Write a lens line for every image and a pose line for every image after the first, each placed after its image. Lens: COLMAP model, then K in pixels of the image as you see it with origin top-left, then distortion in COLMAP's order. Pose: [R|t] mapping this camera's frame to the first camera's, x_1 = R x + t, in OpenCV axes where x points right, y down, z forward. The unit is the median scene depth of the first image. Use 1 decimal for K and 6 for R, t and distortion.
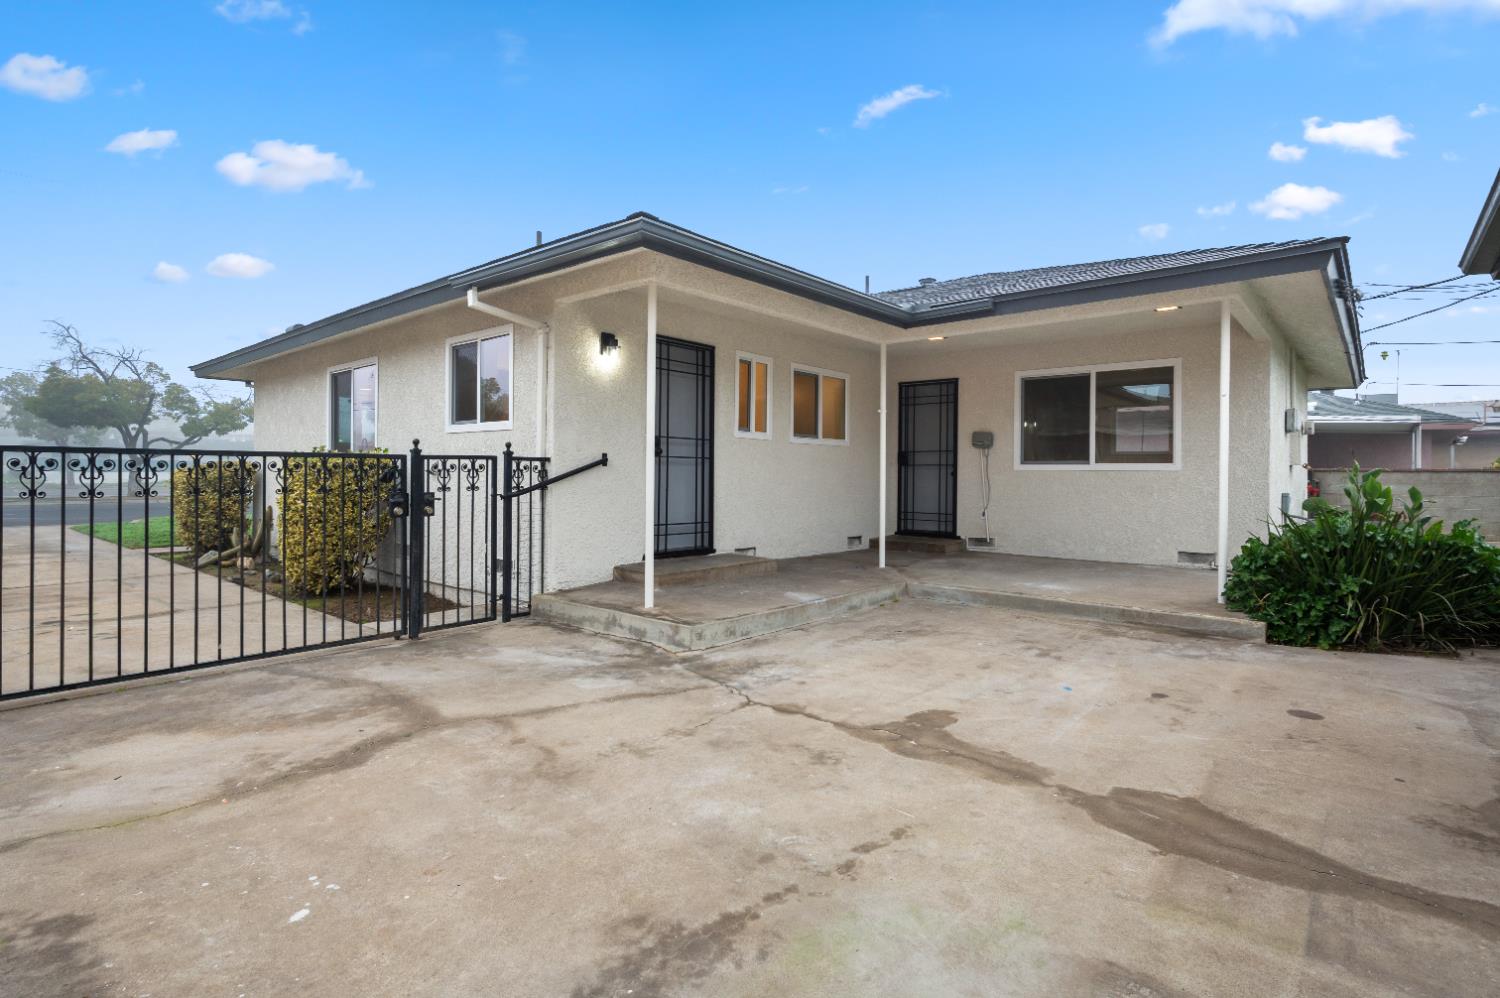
lens RADIAL K [[730.2, 0, 758.9], [0, 730.2, 479.4], [0, 0, 1]] dist [0.000411, -0.000171]
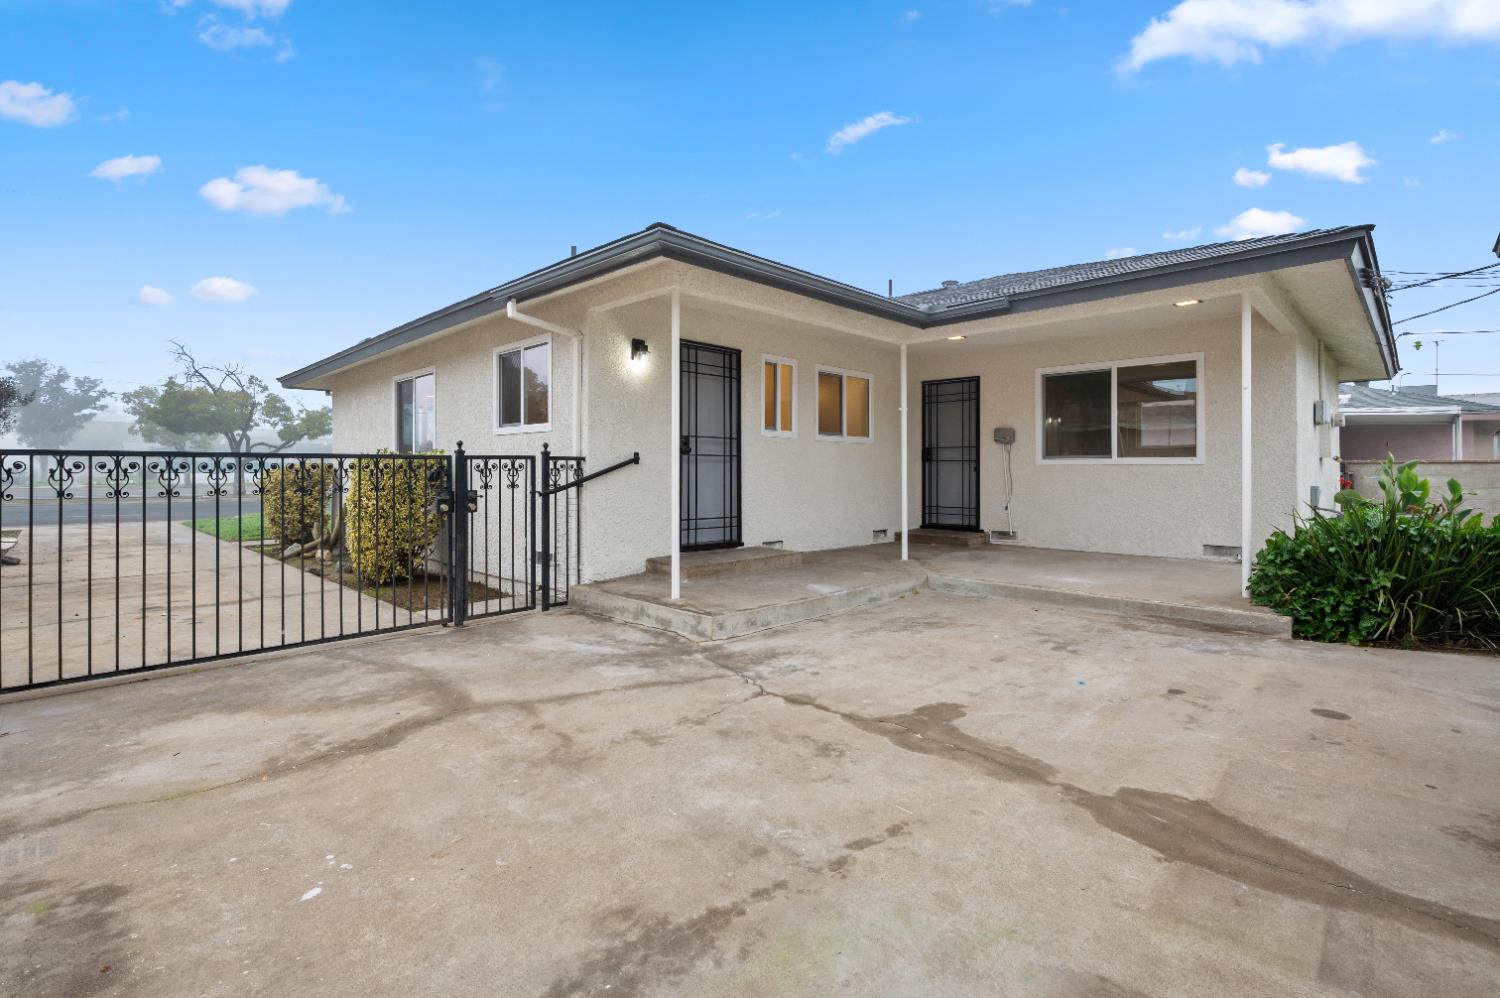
lens RADIAL K [[685.8, 0, 748.8], [0, 685.8, 469.7], [0, 0, 1]] dist [-0.001576, -0.000573]
pose [[0.997340, -0.007815, -0.072469, 0.034259], [0.007191, 0.999935, -0.008863, -0.000667], [0.072534, 0.008319, 0.997331, 0.024862]]
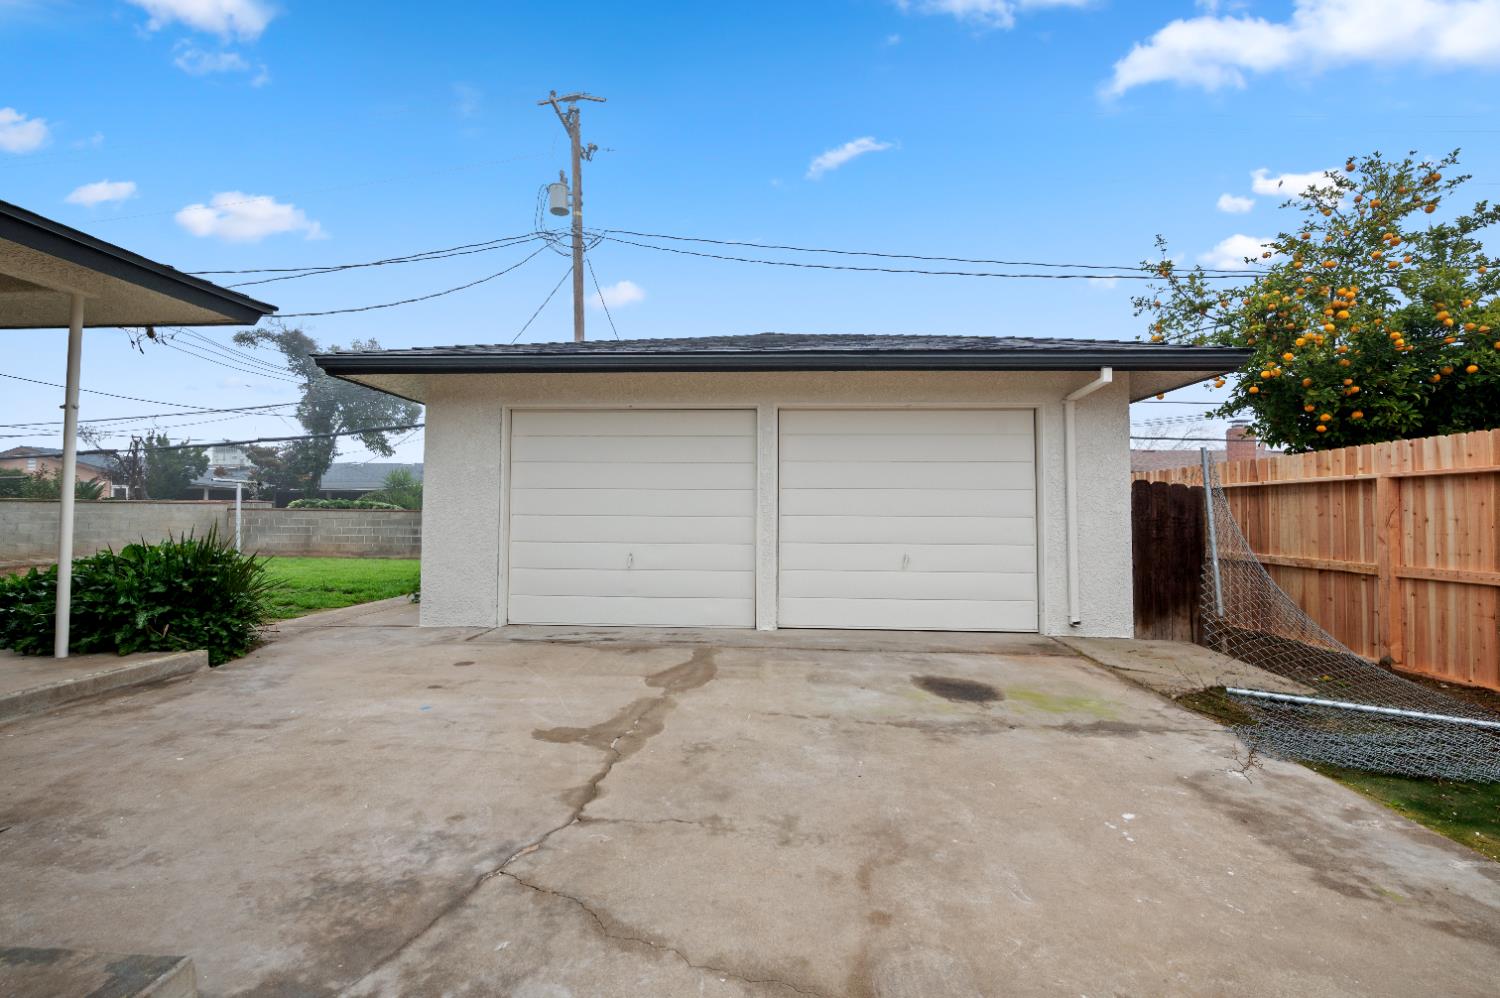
lens RADIAL K [[614.1, 0, 750.0], [0, 614.1, 499.0], [0, 0, 1]] dist [-0.009698, -0.000064]
pose [[-0.607279, 0.009393, 0.794433, -0.508745], [-0.003371, 0.999891, -0.014400, -0.005178], [-0.794482, -0.011423, -0.607181, 1.043577]]
